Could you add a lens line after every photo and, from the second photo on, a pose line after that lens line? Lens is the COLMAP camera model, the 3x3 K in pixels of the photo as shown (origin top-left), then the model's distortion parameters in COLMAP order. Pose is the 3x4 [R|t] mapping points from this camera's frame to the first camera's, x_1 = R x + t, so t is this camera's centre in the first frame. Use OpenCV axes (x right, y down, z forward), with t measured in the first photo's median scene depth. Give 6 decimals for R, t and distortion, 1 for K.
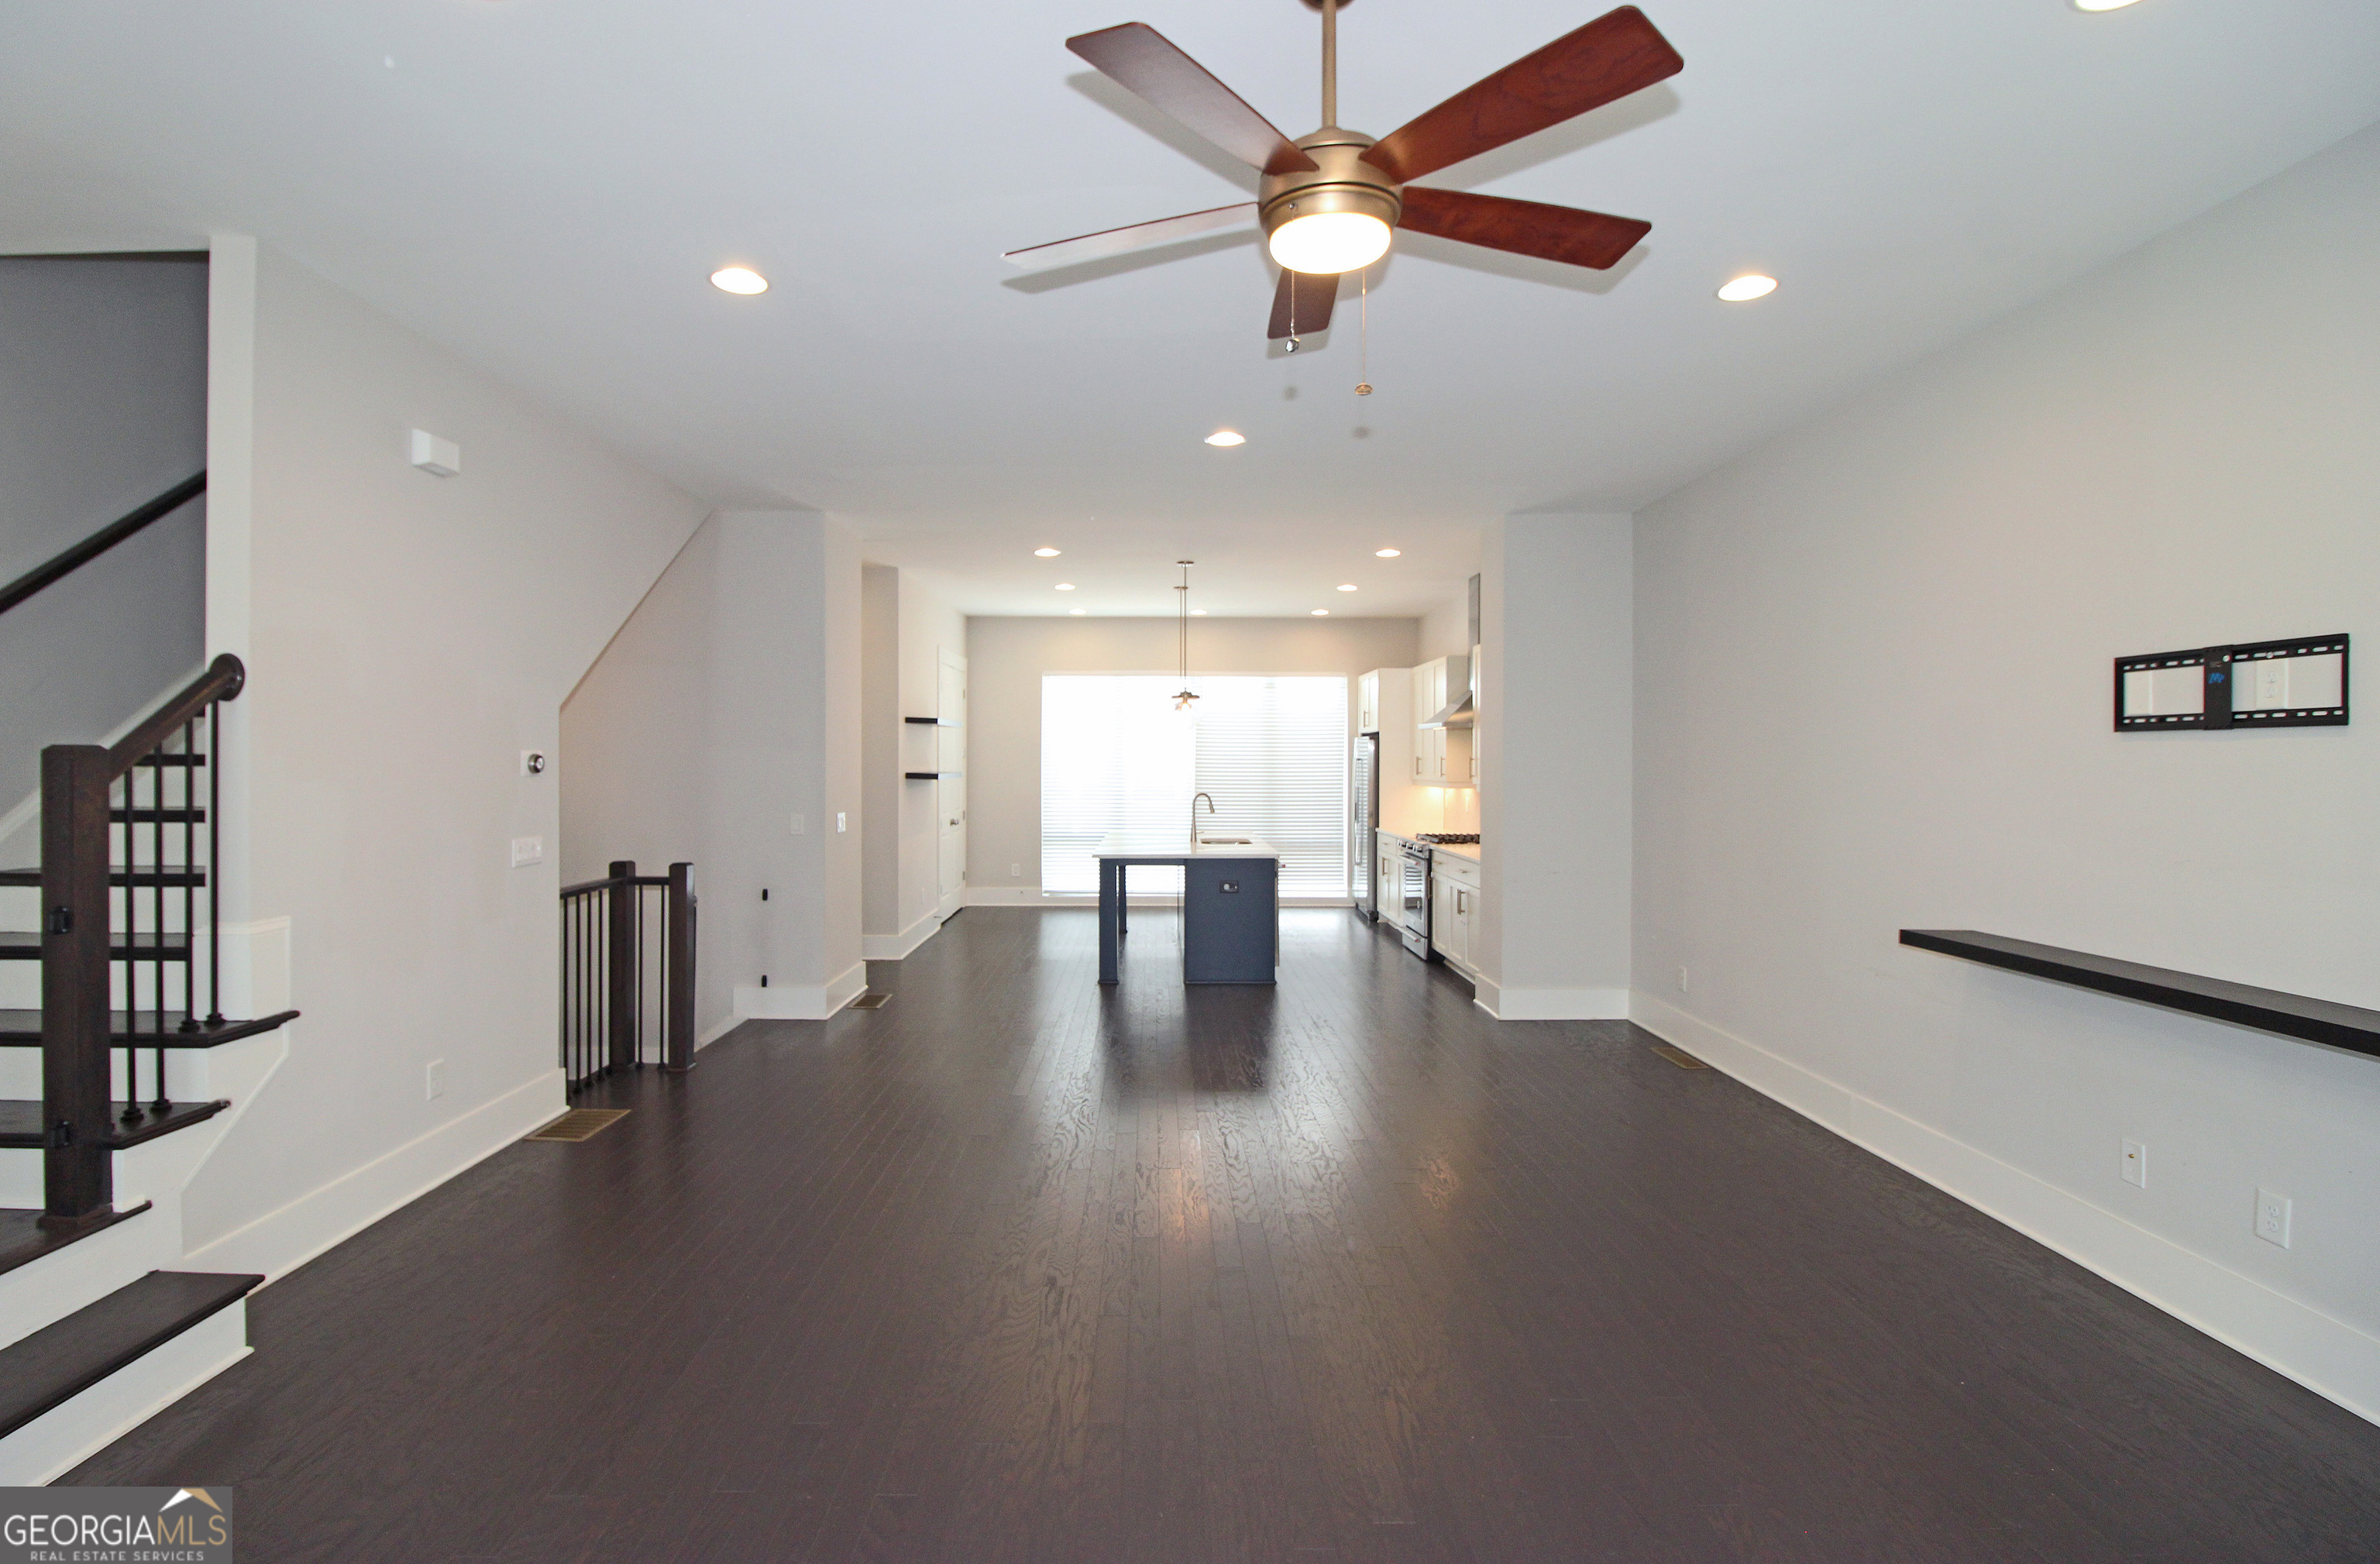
lens RADIAL K [[1096.9, 0, 1190.5], [0, 1096.9, 763.1], [0, 0, 1]] dist [0.000996, -0.010390]
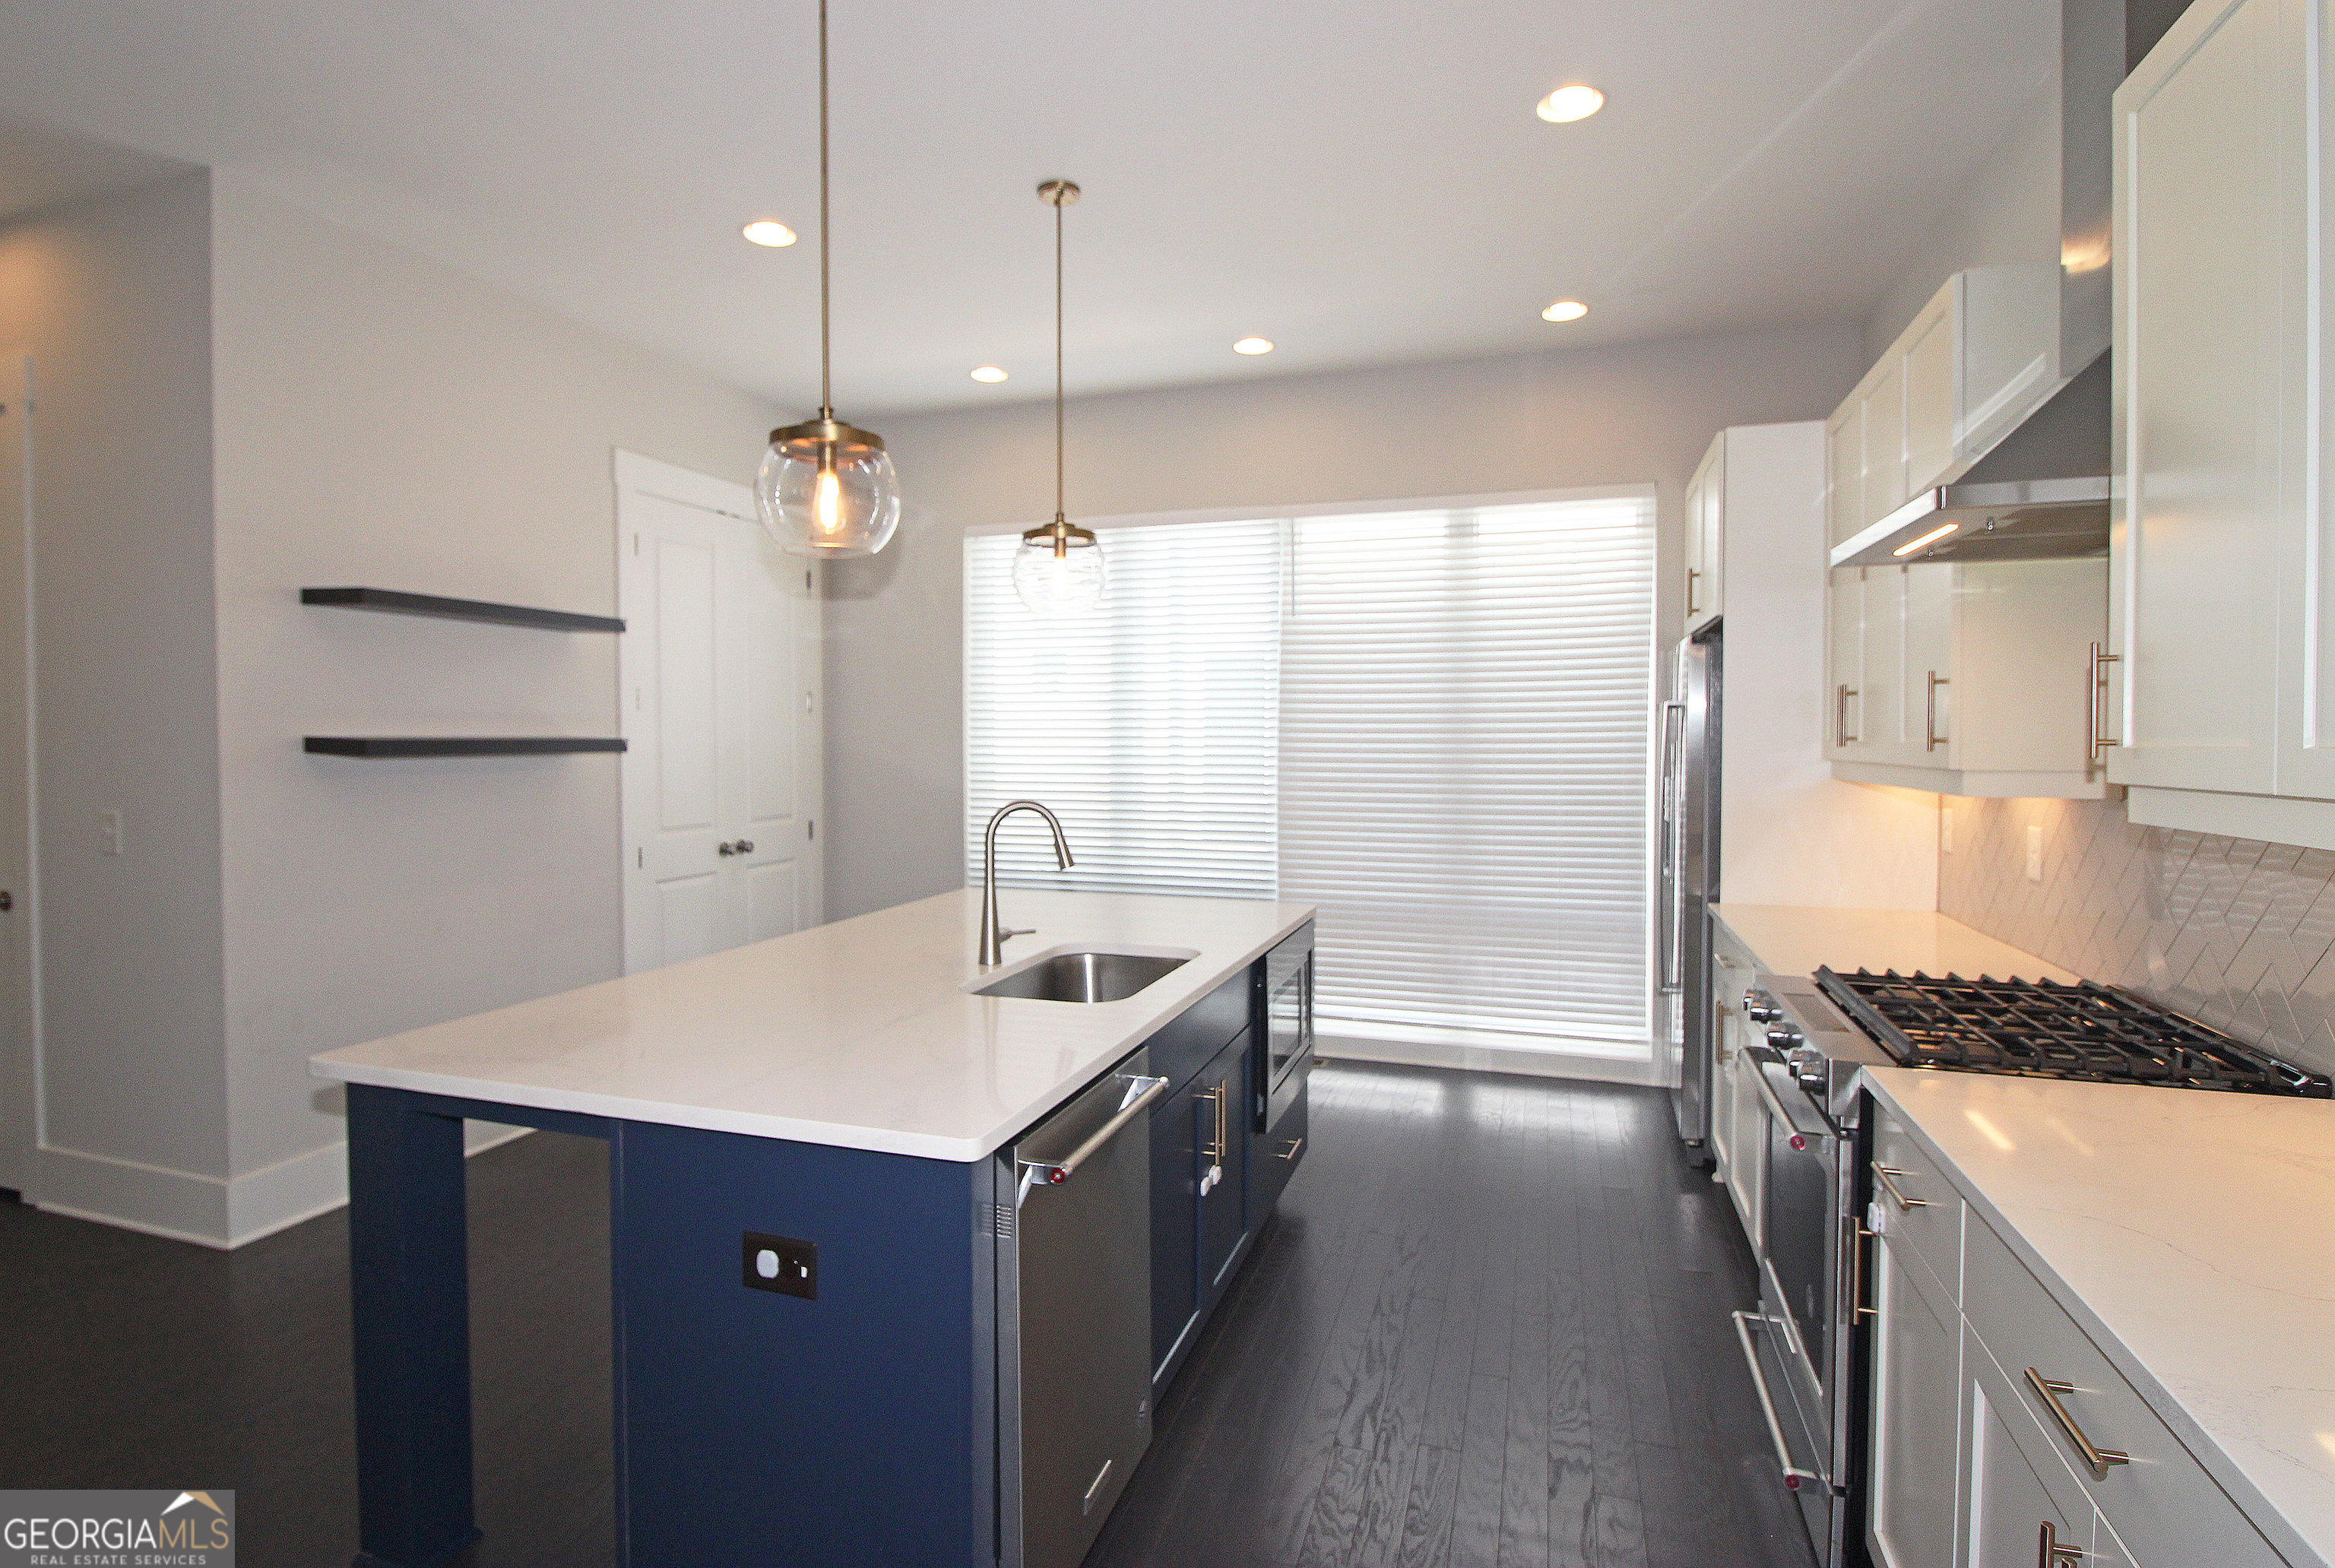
lens RADIAL K [[1182.0, 0, 1187.3], [0, 1182.0, 778.3], [0, 0, 1]] dist [0.002243, -0.000141]
pose [[0.942698, 0.011116, -0.333463, 0.257012], [-0.000520, 0.999493, 0.031850, 0.015548], [0.333648, -0.029851, 0.942225, 1.117920]]
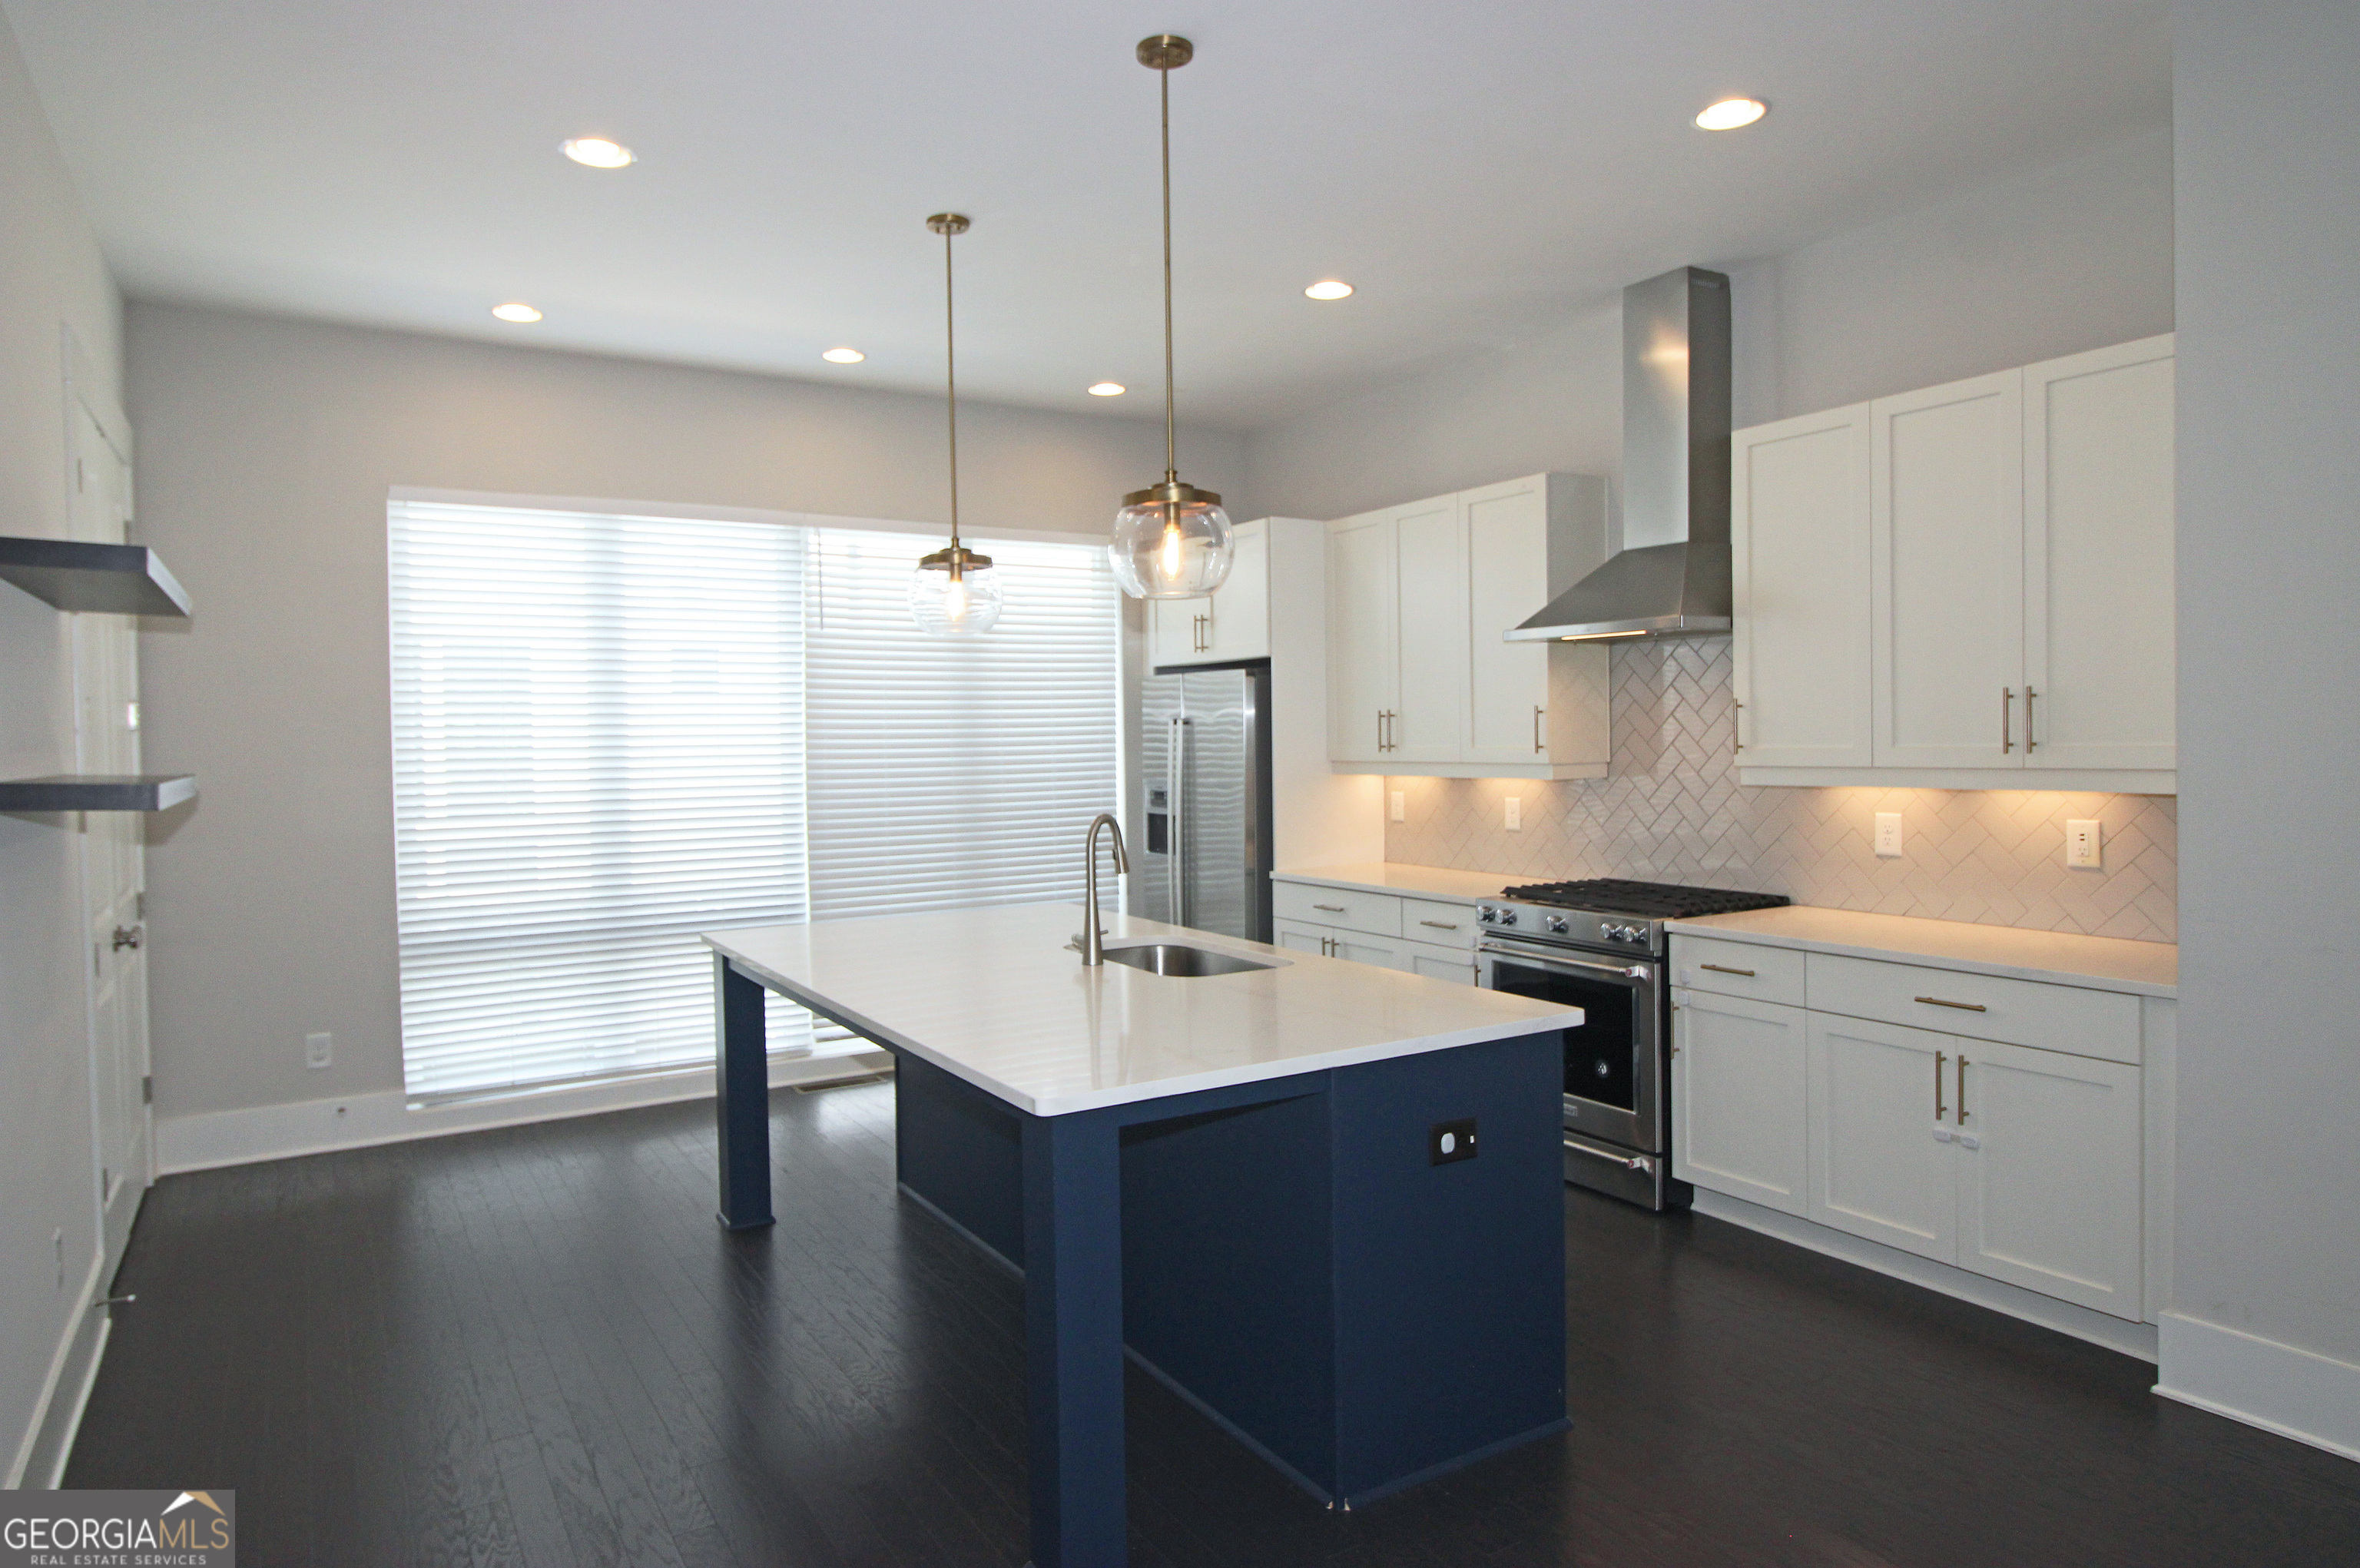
lens RADIAL K [[1374.9, 0, 1117.6], [0, 1374.9, 783.7], [0, 0, 1]] dist [0.006056, 0.001534]
pose [[0.873554, -0.031458, 0.485709, -0.299867], [0.017972, 0.999313, 0.032399, 0.005622], [-0.486395, -0.019573, 0.873520, 0.996536]]
